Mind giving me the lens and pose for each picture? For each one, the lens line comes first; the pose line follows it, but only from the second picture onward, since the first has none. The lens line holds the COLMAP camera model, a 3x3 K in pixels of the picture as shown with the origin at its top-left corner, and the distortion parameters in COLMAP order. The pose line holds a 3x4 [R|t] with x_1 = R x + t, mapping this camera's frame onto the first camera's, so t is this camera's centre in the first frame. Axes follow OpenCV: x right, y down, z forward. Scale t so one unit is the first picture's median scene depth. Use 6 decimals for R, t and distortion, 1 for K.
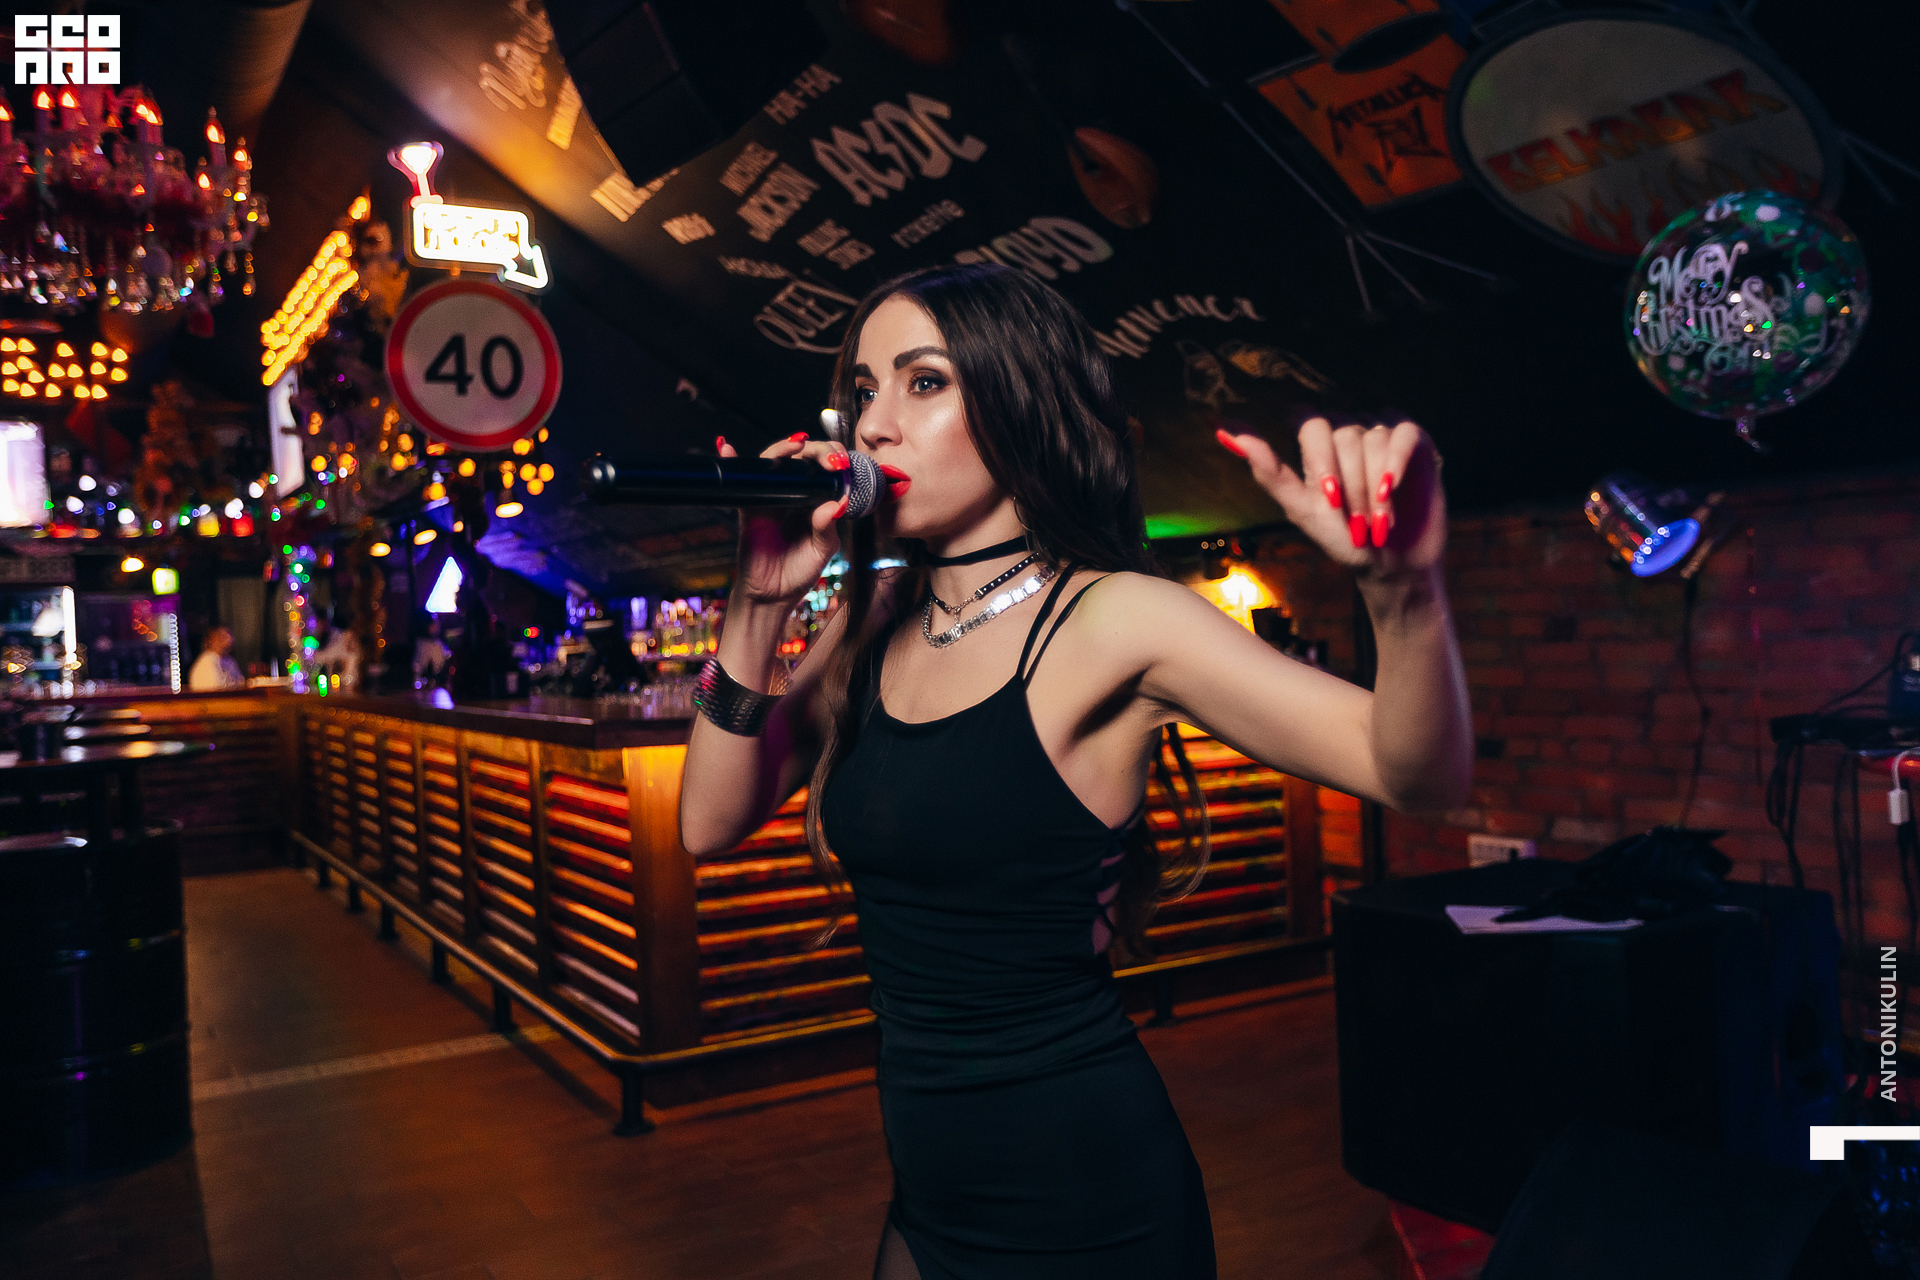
lens RADIAL K [[1742.4, 0, 959.5], [0, 1742.4, 639.6], [0, 0, 1]] dist [0.007216, 0.018818]
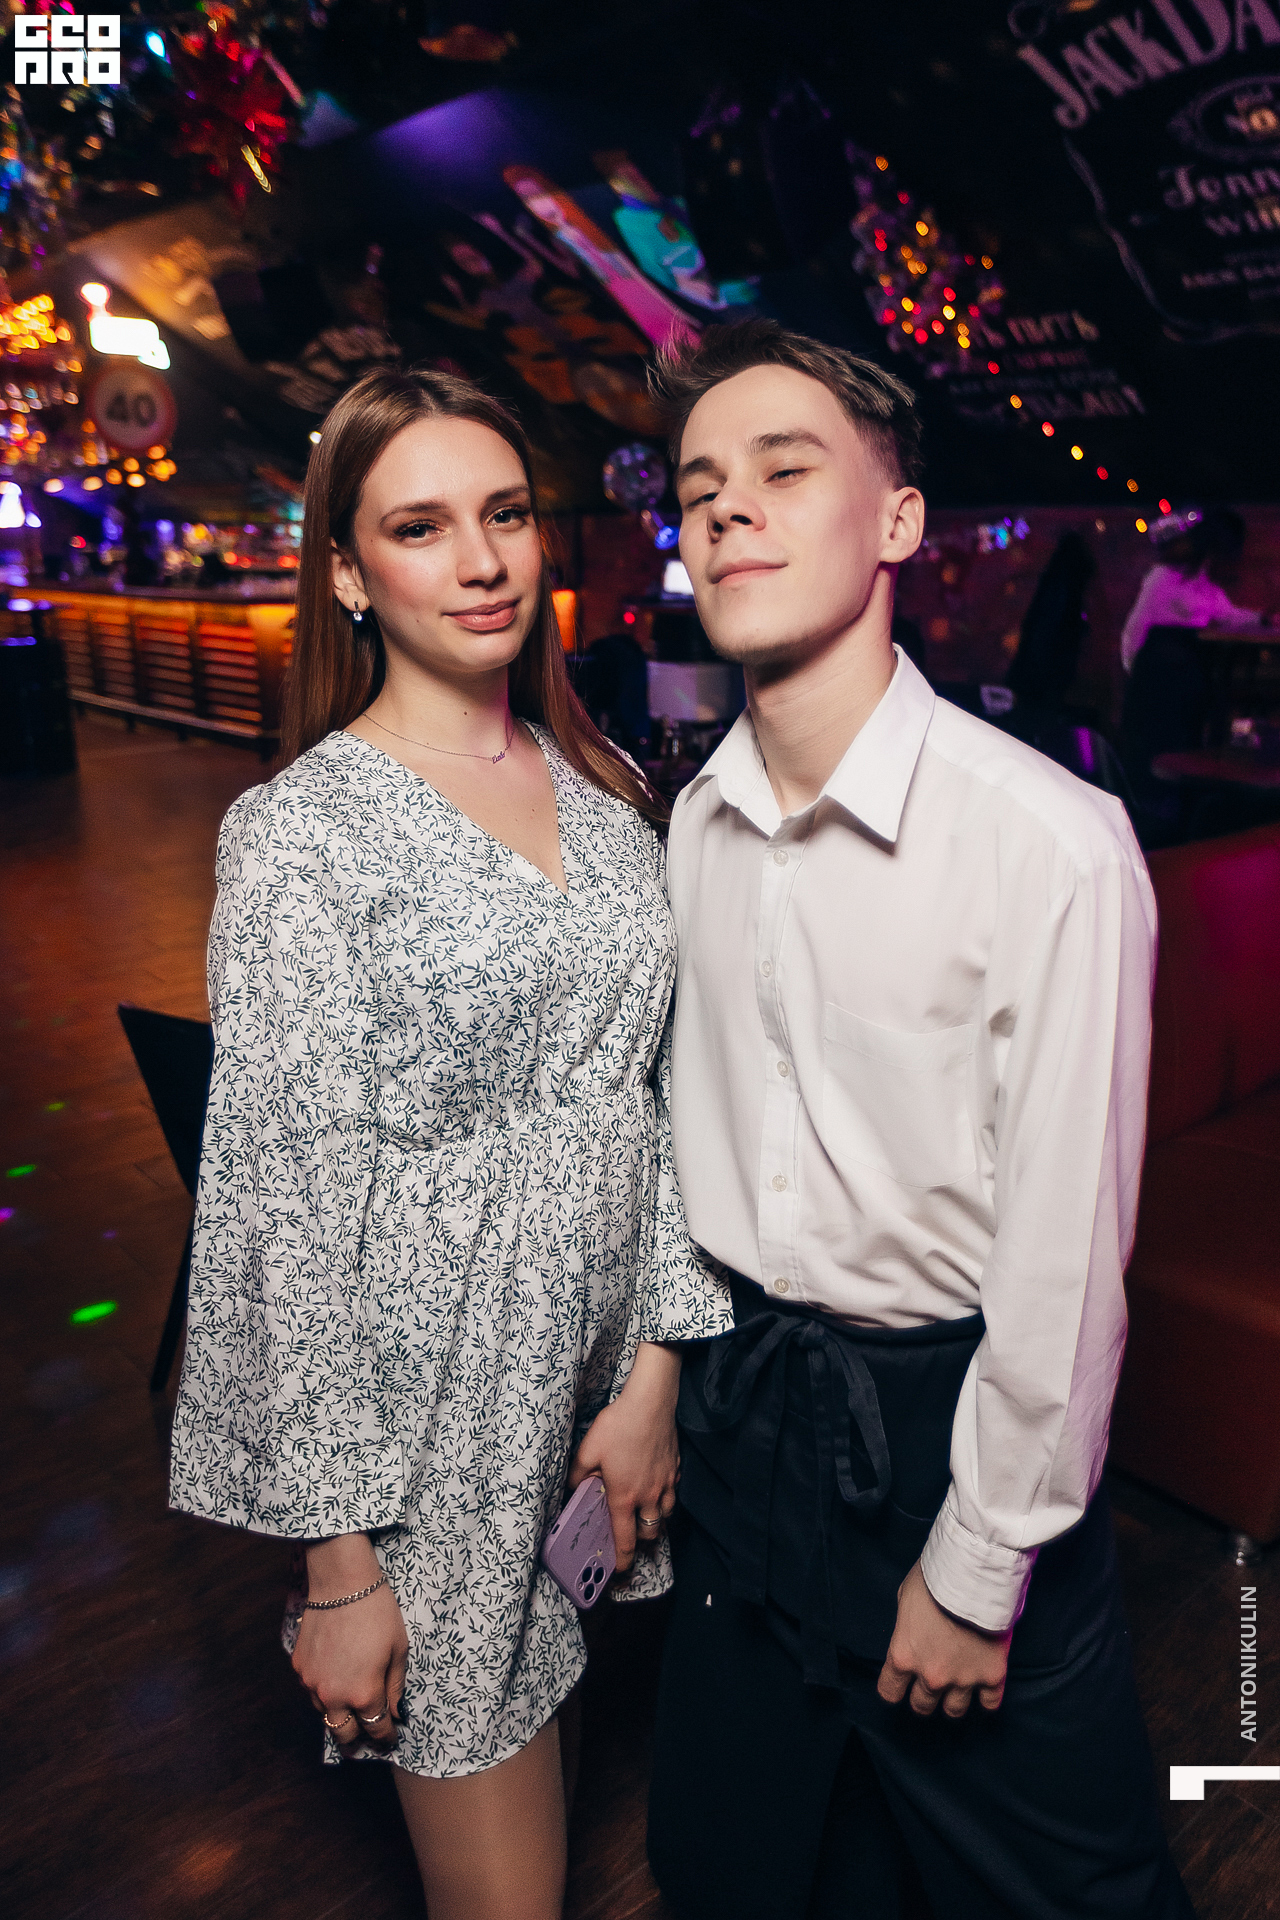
lens RADIAL K [[1464.9, 0, 634.4], [0, 1464.9, 958.5], [0, 0, 1]] dist [-0.005905, 0.060587]
pose [[0.984754, -0.029680, 0.171405, -0.027138], [-0.017721, 0.963095, 0.268579, -0.018129], [-0.173050, -0.267522, 0.947885, -0.827989]]
